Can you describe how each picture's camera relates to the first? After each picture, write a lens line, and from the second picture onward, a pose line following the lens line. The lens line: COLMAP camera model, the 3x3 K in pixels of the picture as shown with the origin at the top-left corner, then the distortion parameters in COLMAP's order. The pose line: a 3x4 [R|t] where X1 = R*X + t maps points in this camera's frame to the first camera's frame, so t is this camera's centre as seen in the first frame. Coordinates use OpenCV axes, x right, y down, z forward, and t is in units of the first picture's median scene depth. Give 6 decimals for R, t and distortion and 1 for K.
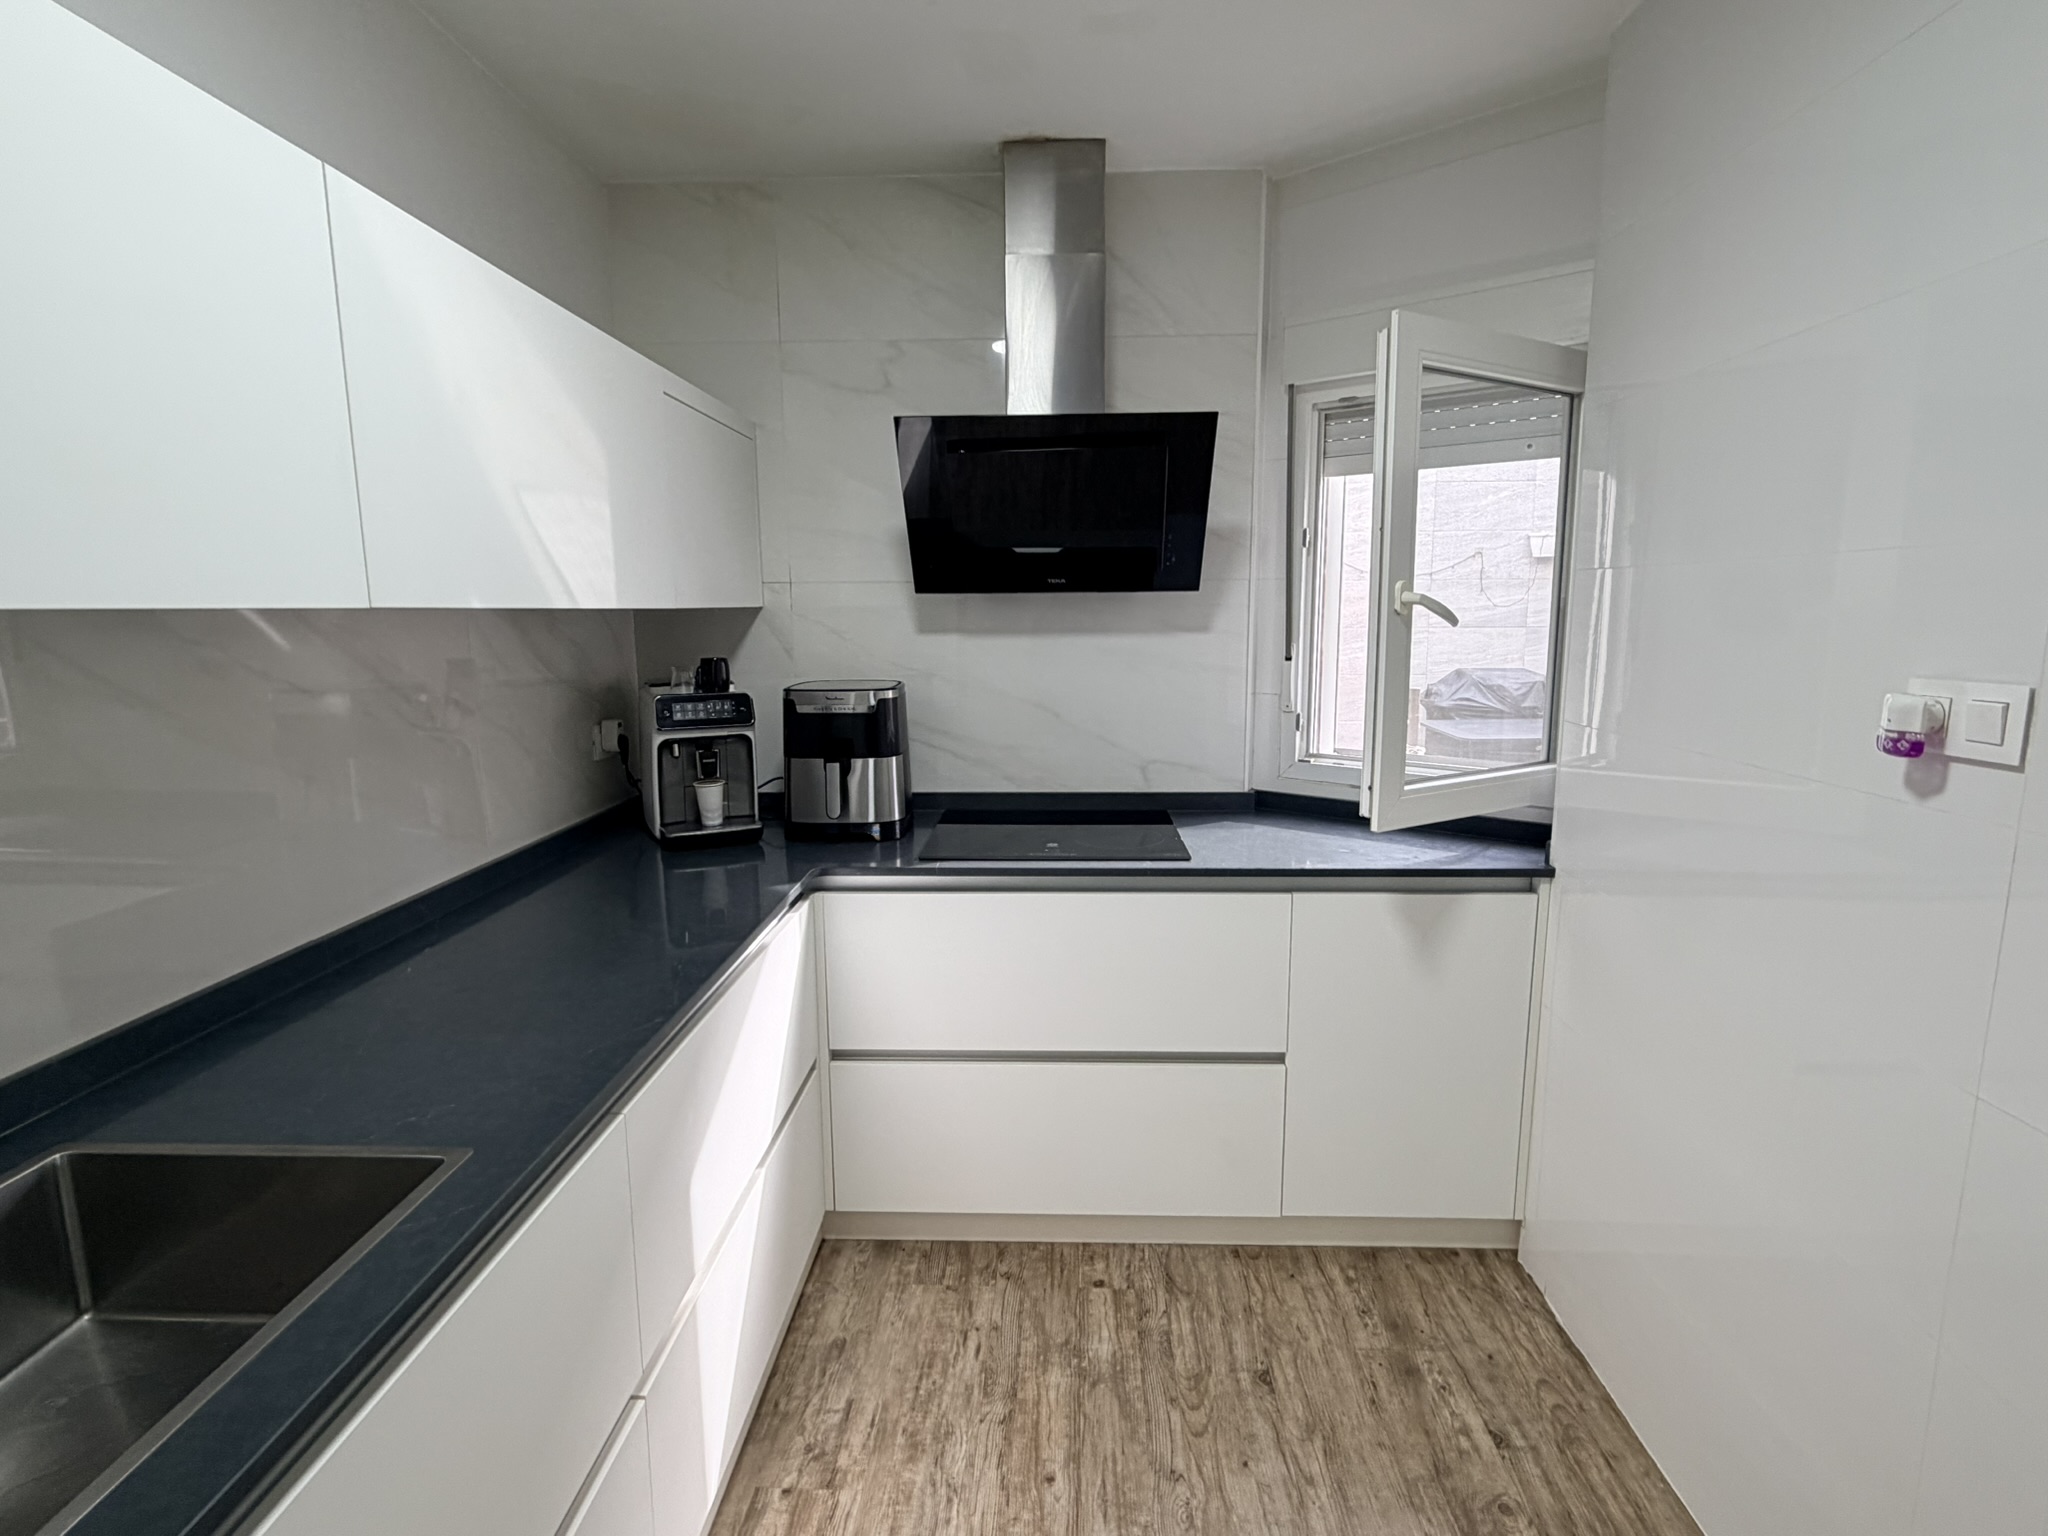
lens RADIAL K [[1018.4, 0, 1024.7], [0, 1018.4, 769.6], [0, 0, 1]] dist [-0.007630, 0.004143]
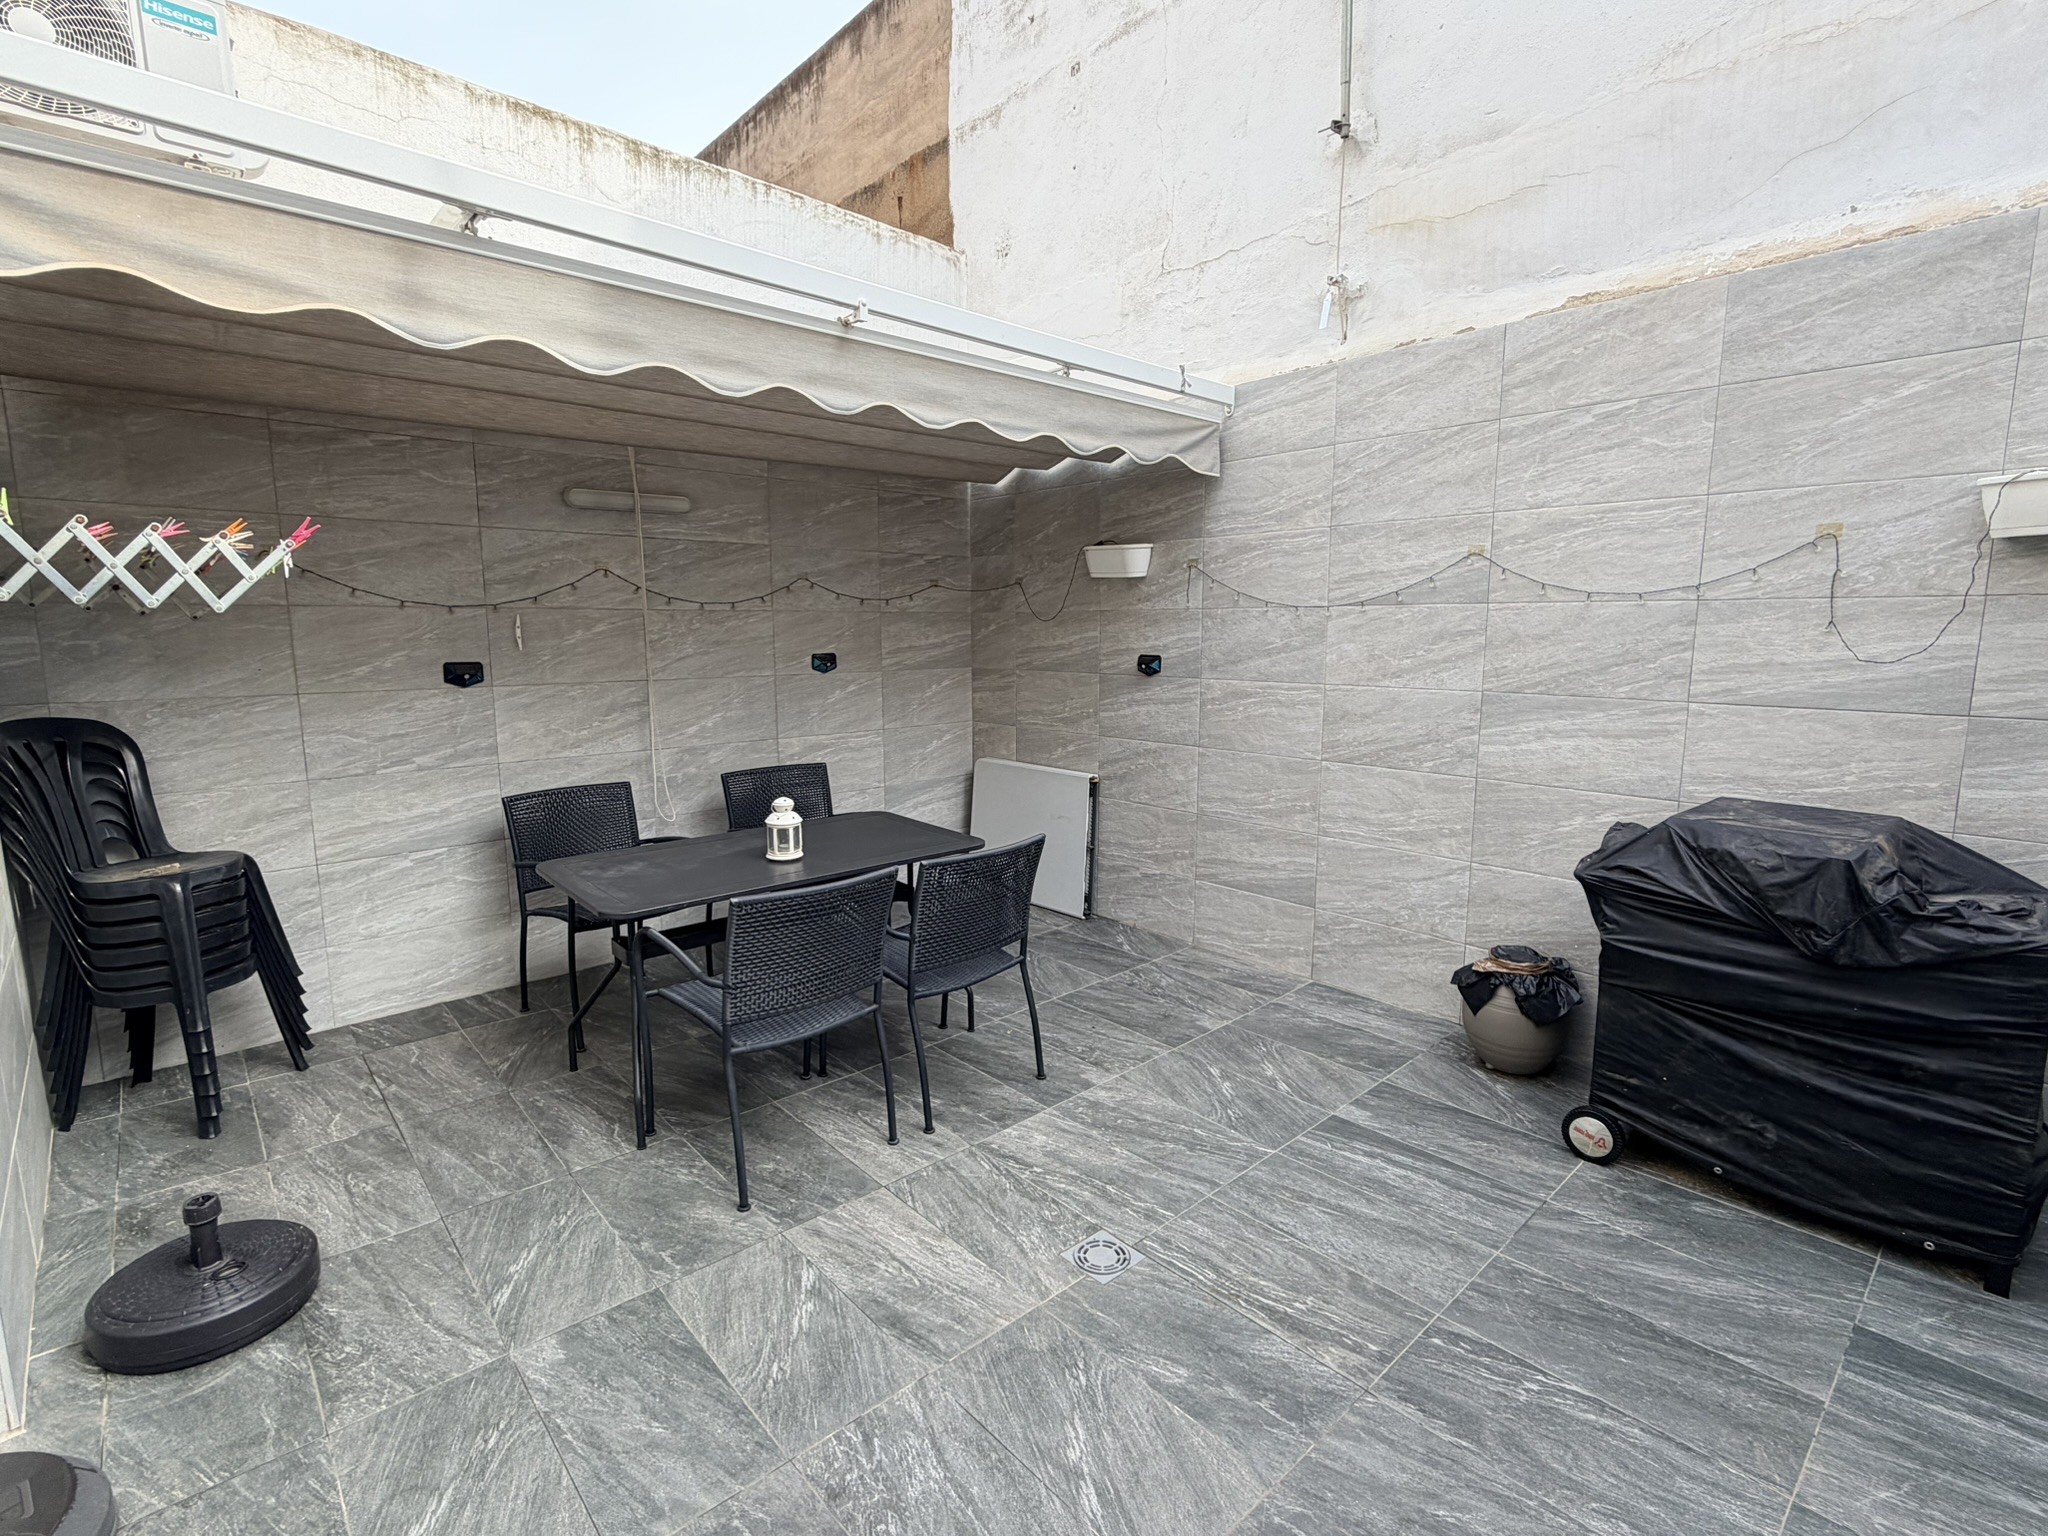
lens RADIAL K [[960.8, 0, 1021.6], [0, 960.8, 769.4], [0, 0, 1]] dist [-0.001889, 0.000055]
pose [[0.716597, 0.111393, -0.688535, 1.439788], [-0.119429, 0.992182, 0.036221, -0.263503], [0.687187, 0.056275, 0.724298, 1.408460]]
